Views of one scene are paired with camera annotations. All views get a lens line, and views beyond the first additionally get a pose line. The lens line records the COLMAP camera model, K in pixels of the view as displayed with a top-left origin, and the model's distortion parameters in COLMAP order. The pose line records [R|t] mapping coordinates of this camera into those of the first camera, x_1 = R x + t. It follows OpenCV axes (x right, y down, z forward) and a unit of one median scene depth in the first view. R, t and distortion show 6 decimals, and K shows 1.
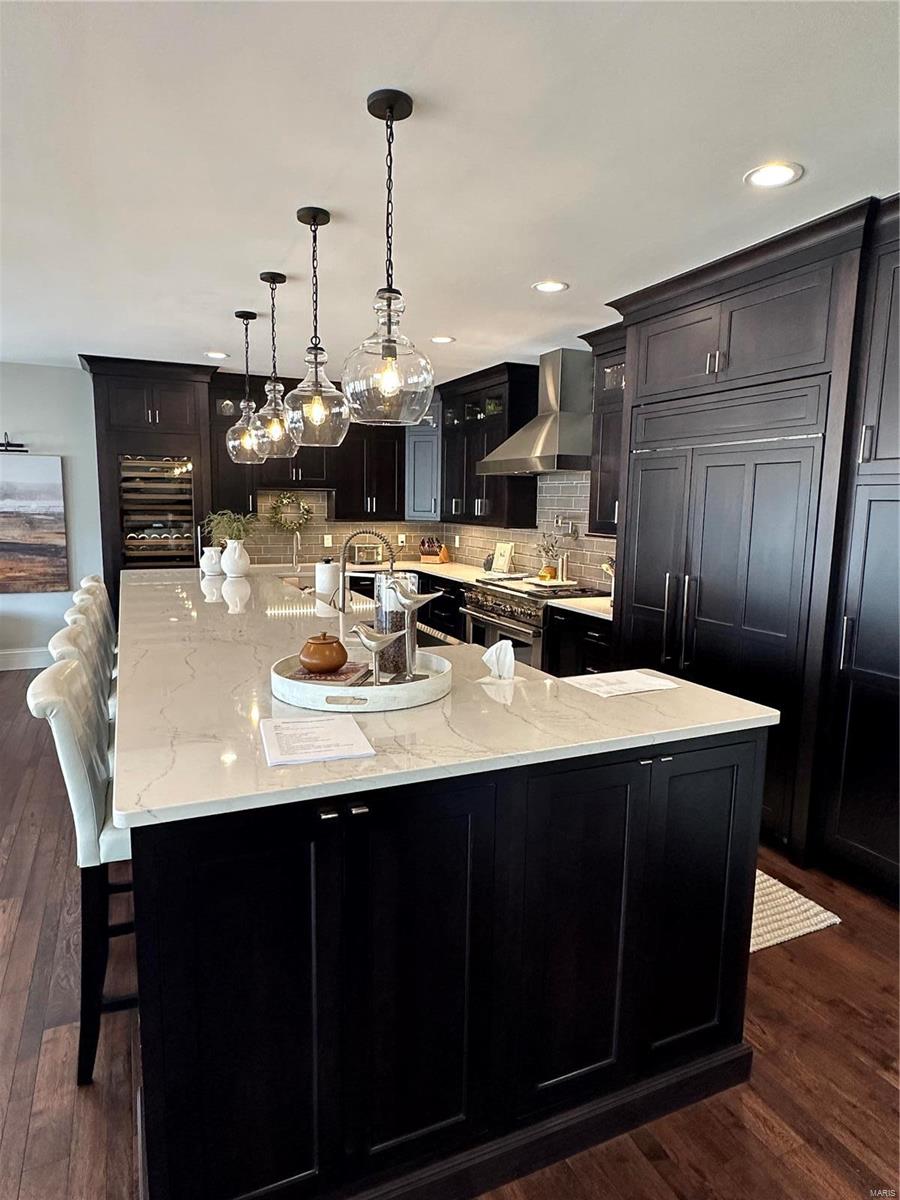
lens RADIAL K [[709.0, 0, 448.0], [0, 709.0, 597.9], [0, 0, 1]] dist [-0.002433, -0.000046]
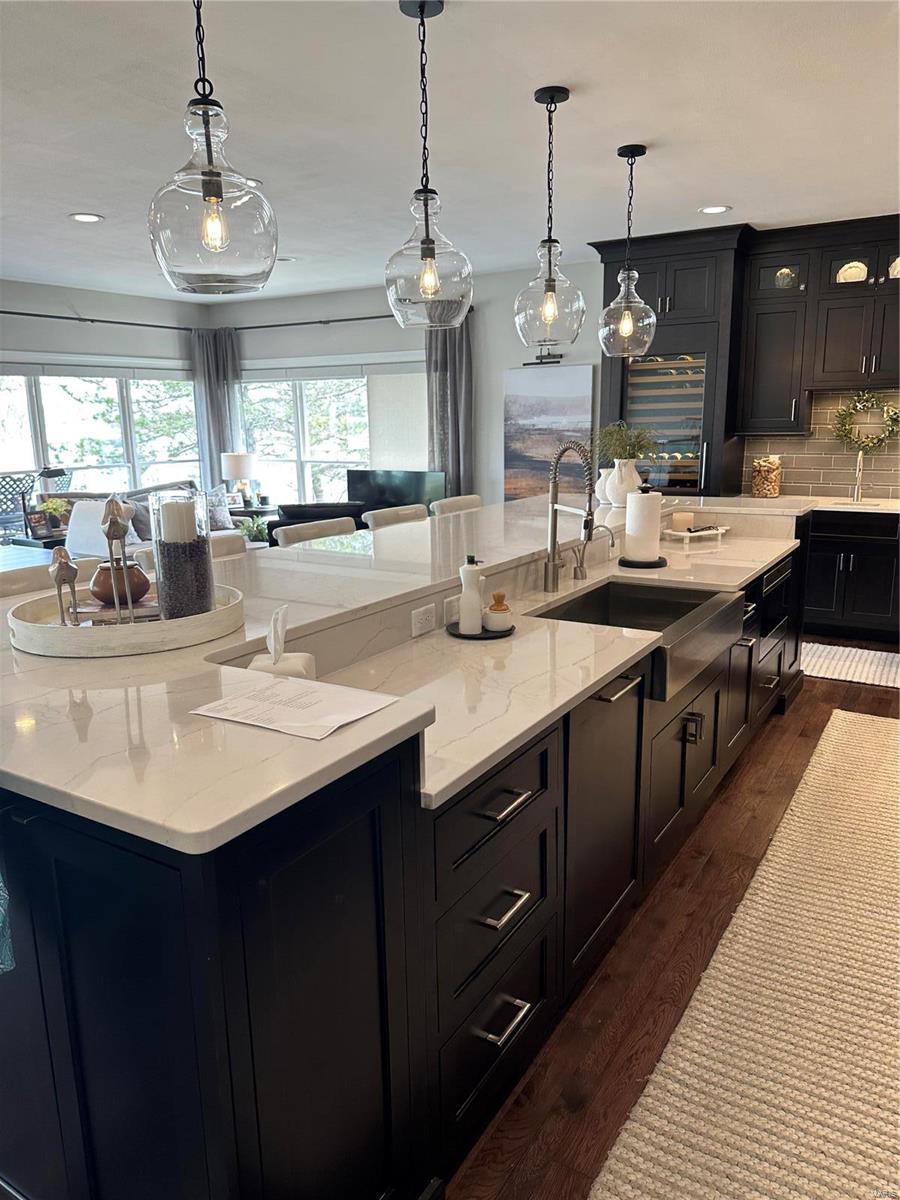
lens RADIAL K [[852.1, 0, 450.9], [0, 852.1, 606.6], [0, 0, 1]] dist [0.007388, 0.000347]
pose [[0.567349, 0.150512, -0.809605, 0.278747], [-0.082511, 0.988597, 0.125967, -0.017939], [0.819333, -0.004666, 0.573299, 0.230793]]
